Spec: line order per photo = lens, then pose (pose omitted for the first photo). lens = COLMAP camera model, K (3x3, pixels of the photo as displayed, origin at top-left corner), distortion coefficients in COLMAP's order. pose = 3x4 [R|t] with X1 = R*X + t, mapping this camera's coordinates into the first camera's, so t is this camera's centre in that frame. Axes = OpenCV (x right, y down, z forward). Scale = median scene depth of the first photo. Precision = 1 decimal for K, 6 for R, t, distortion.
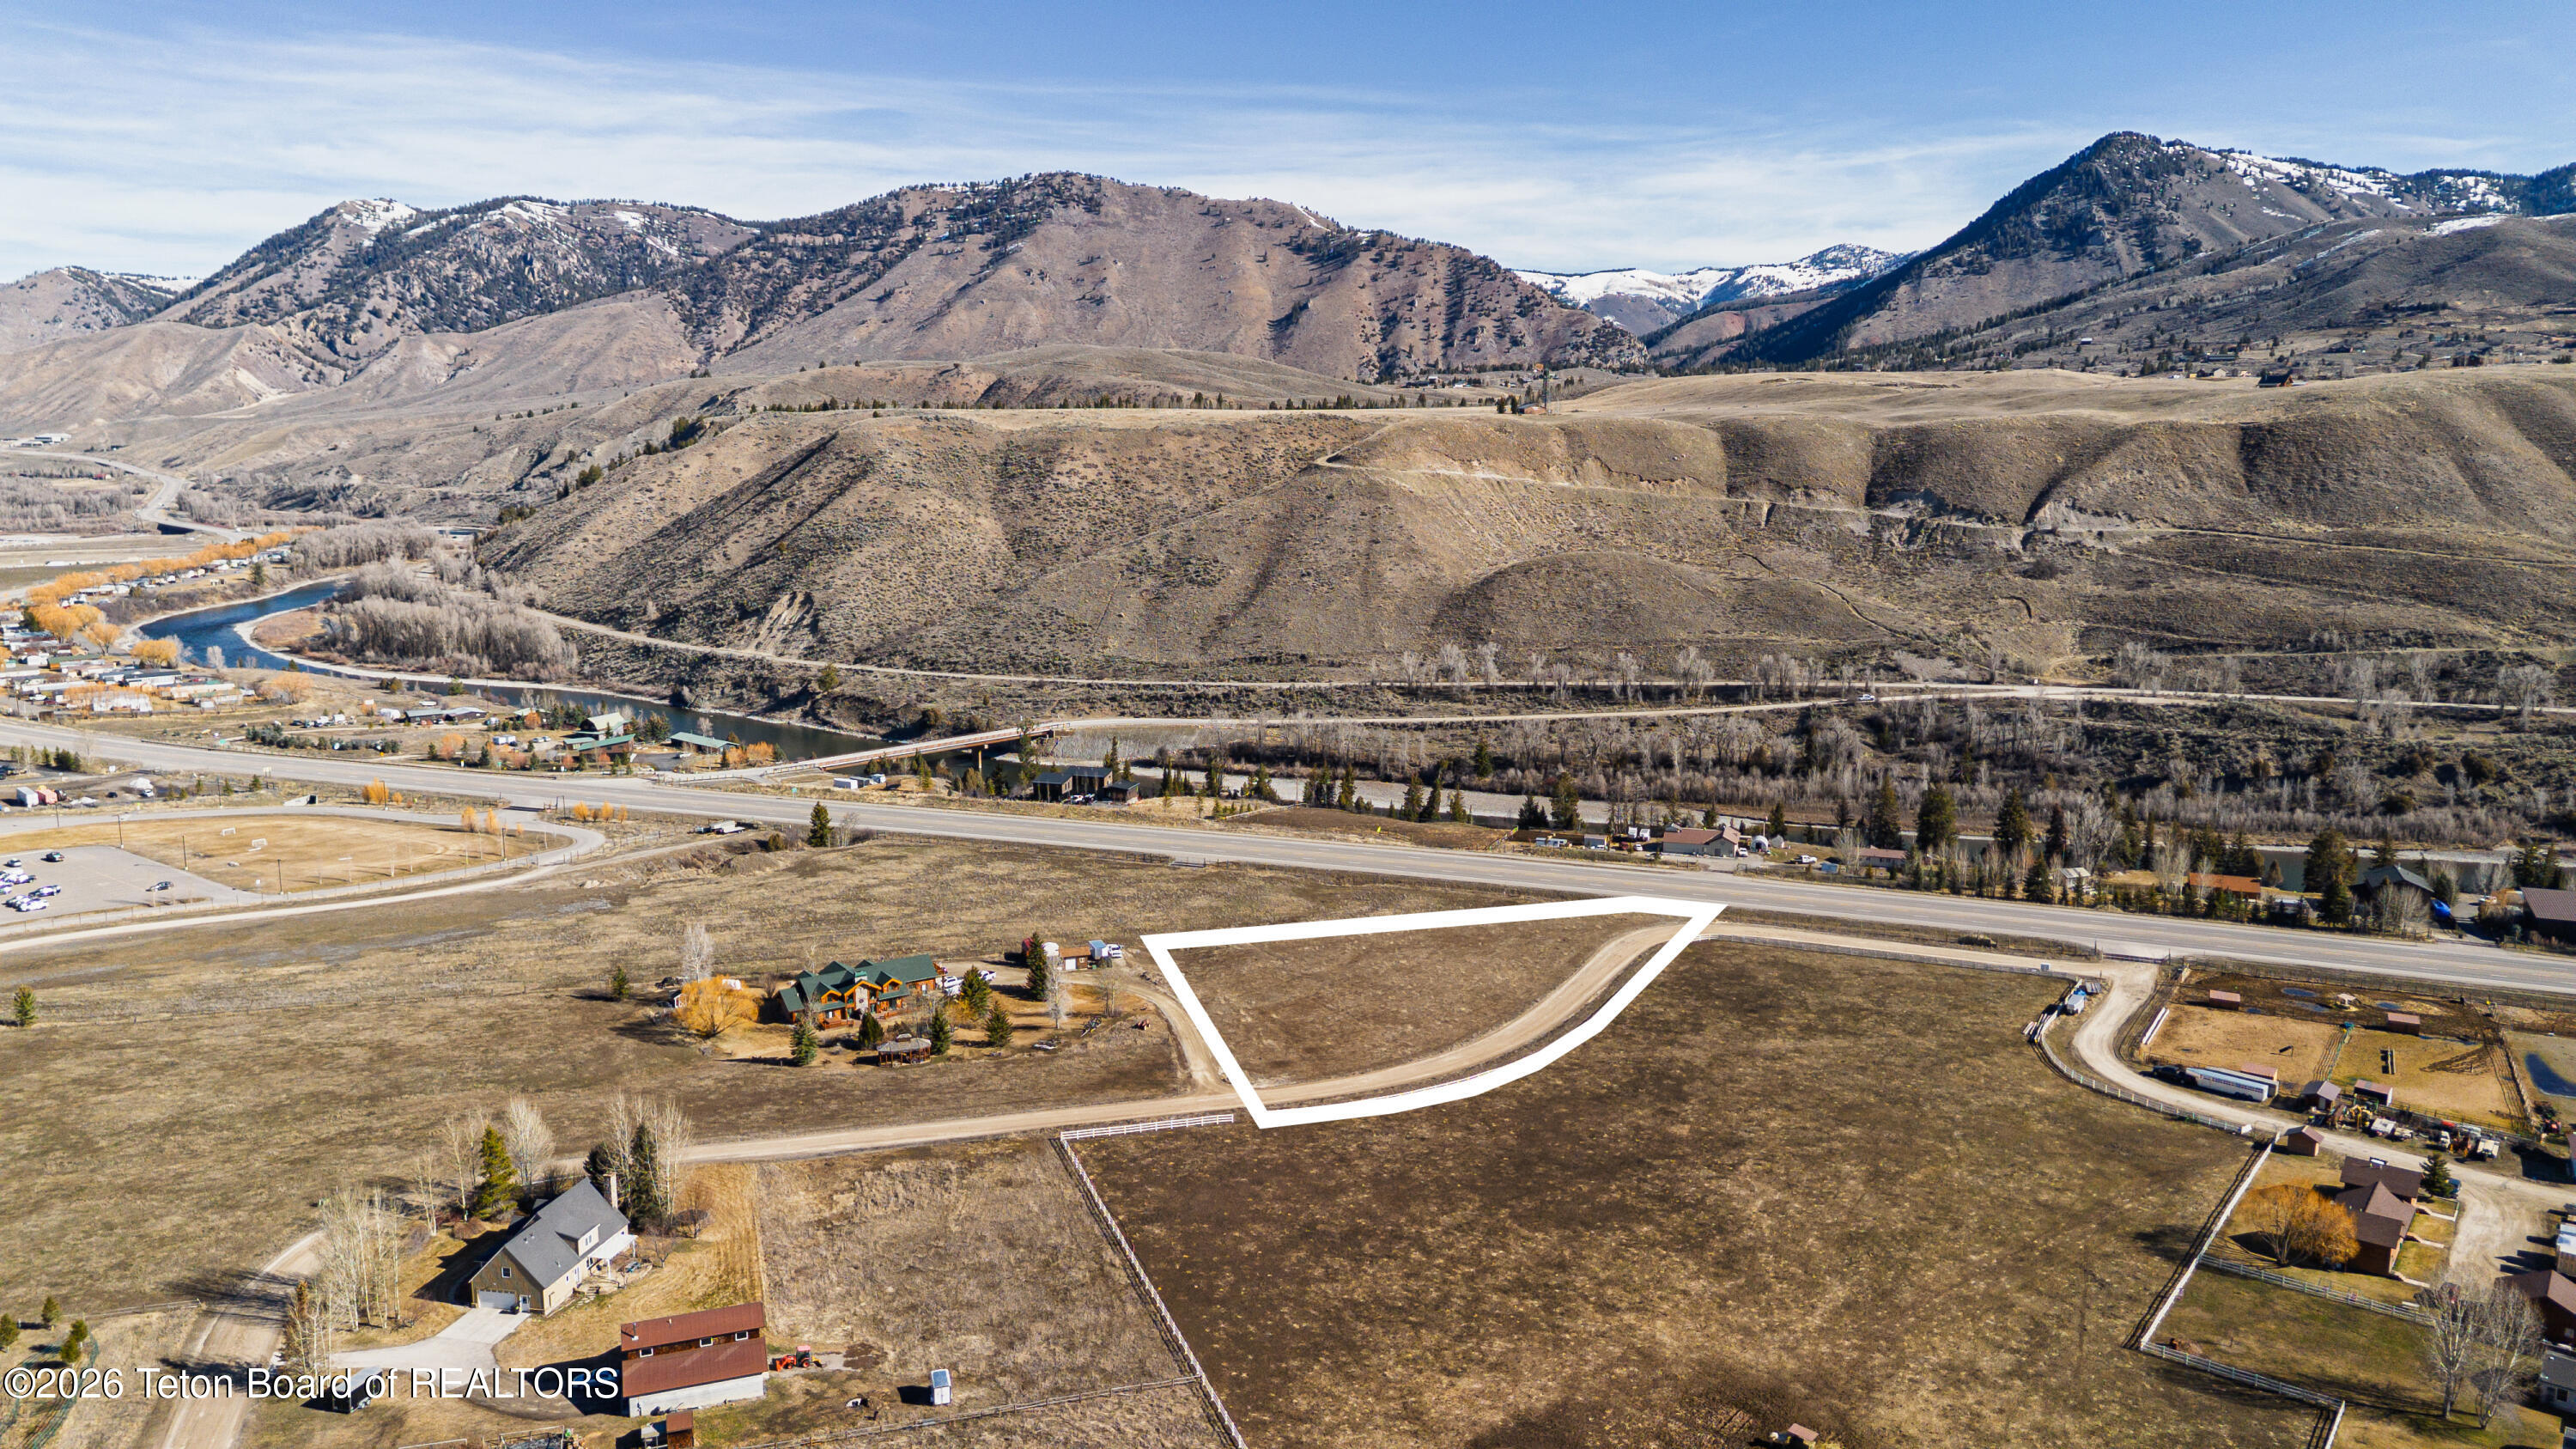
lens RADIAL K [[1806.4, 0, 1299.7], [0, 1806.4, 735.5], [0, 0, 1]] dist [0.082792, -0.080389]
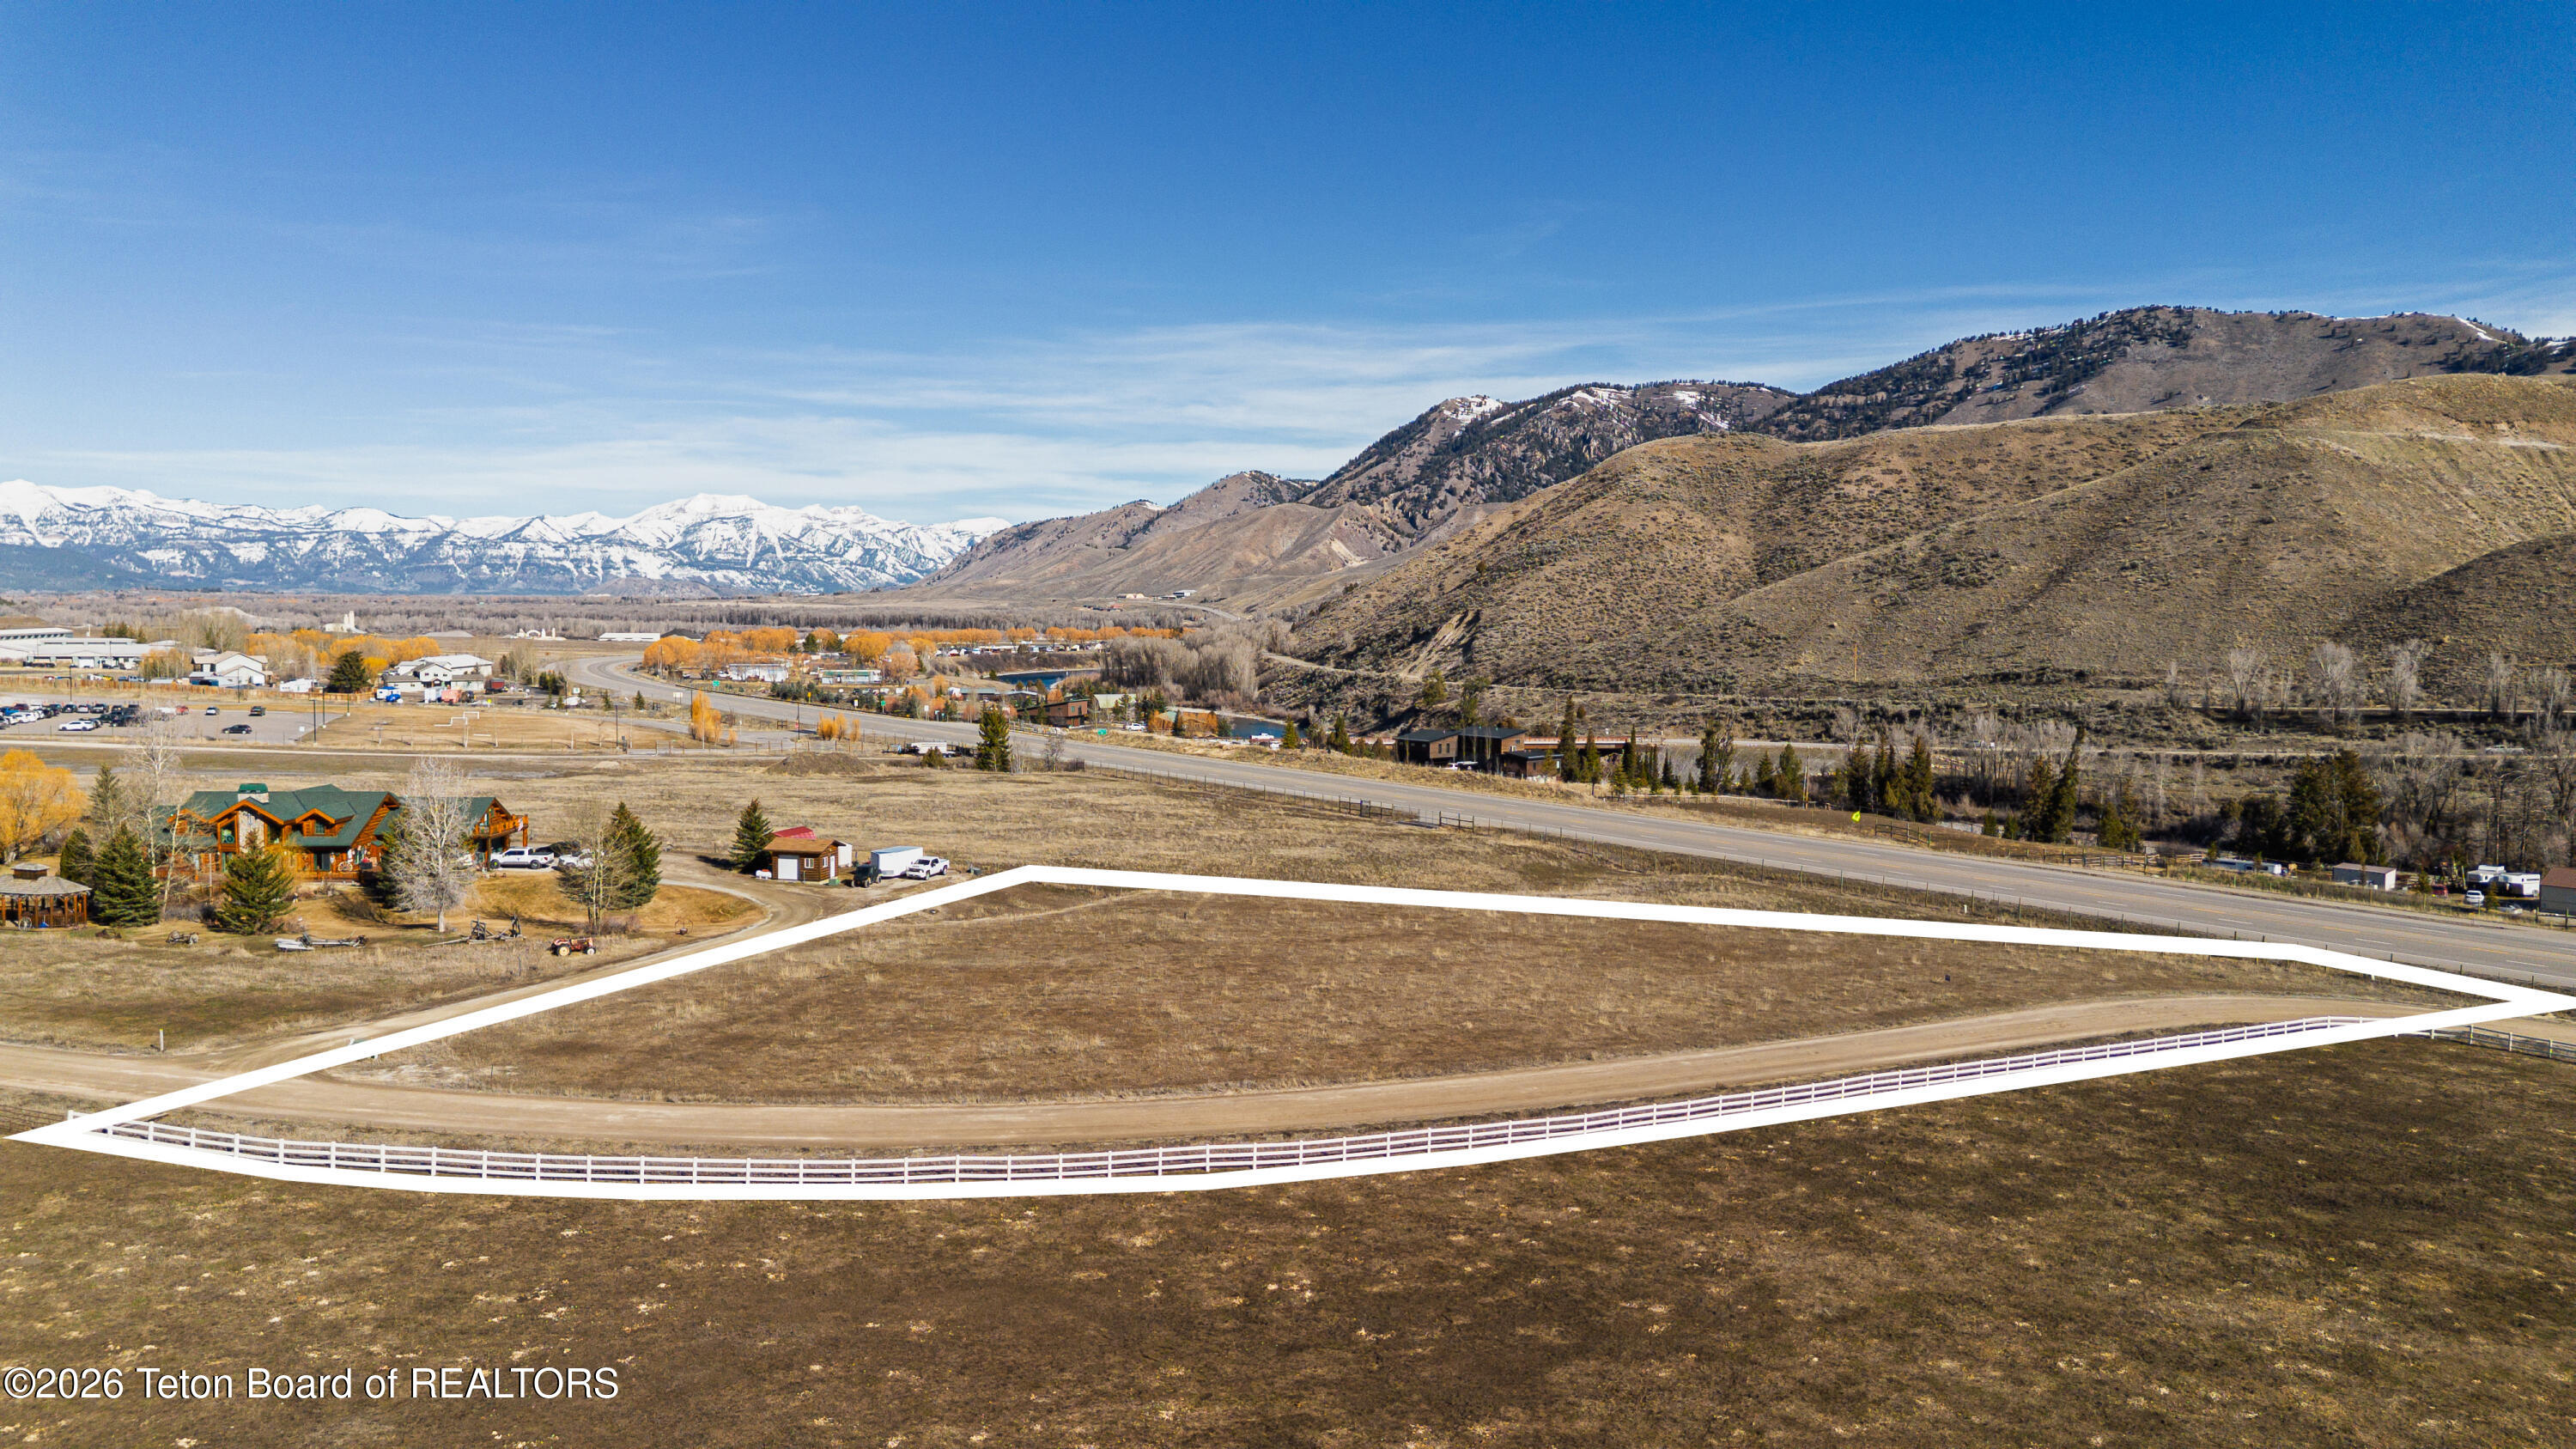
lens RADIAL K [[1806.4, 0, 1295.7], [0, 1806.4, 732.6], [0, 0, 1]] dist [0.082792, -0.080389]
pose [[0.836599, 0.042540, -0.546162, 0.037174], [-0.101465, 0.991763, -0.078175, 0.016662], [0.538338, 0.120818, 0.834024, 0.095977]]
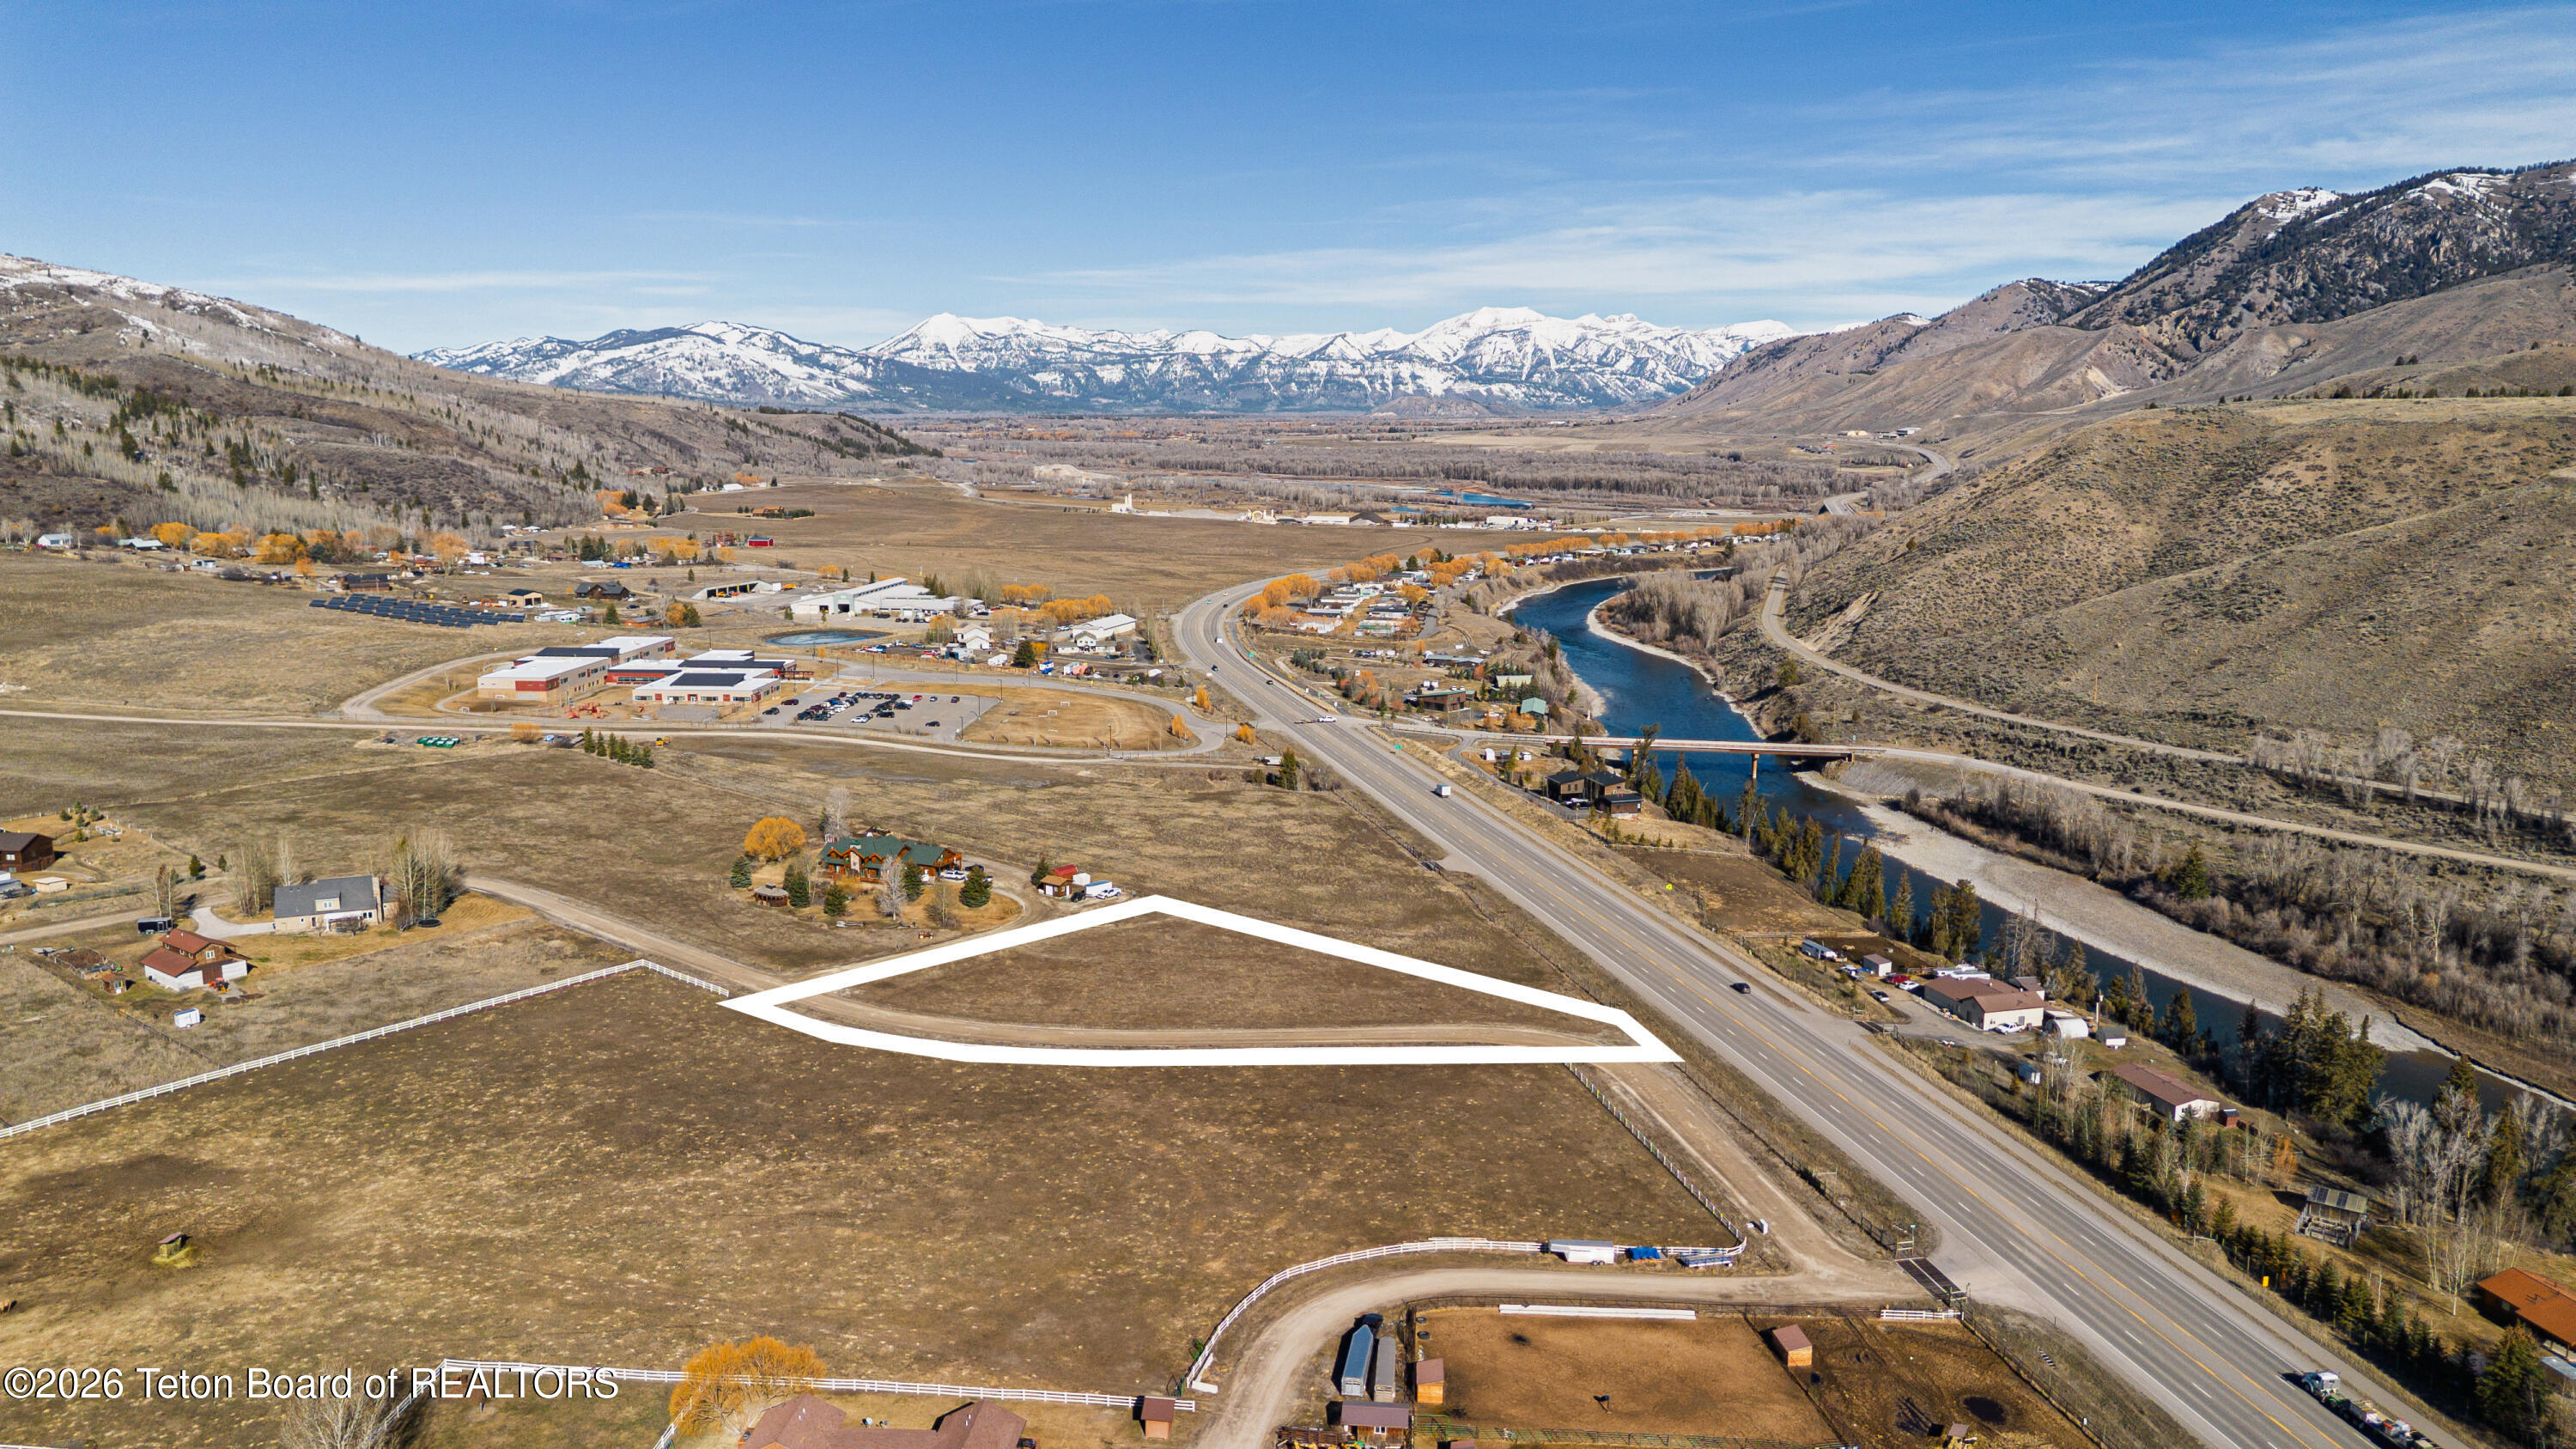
lens RADIAL K [[1806.4, 0, 1303.1], [0, 1806.4, 745.1], [0, 0, 1]] dist [0.082792, -0.080389]
pose [[0.544277, 0.155070, -0.824449, 0.128405], [-0.148875, 0.985022, 0.086990, -0.012535], [0.825590, 0.075393, 0.559211, 0.071293]]
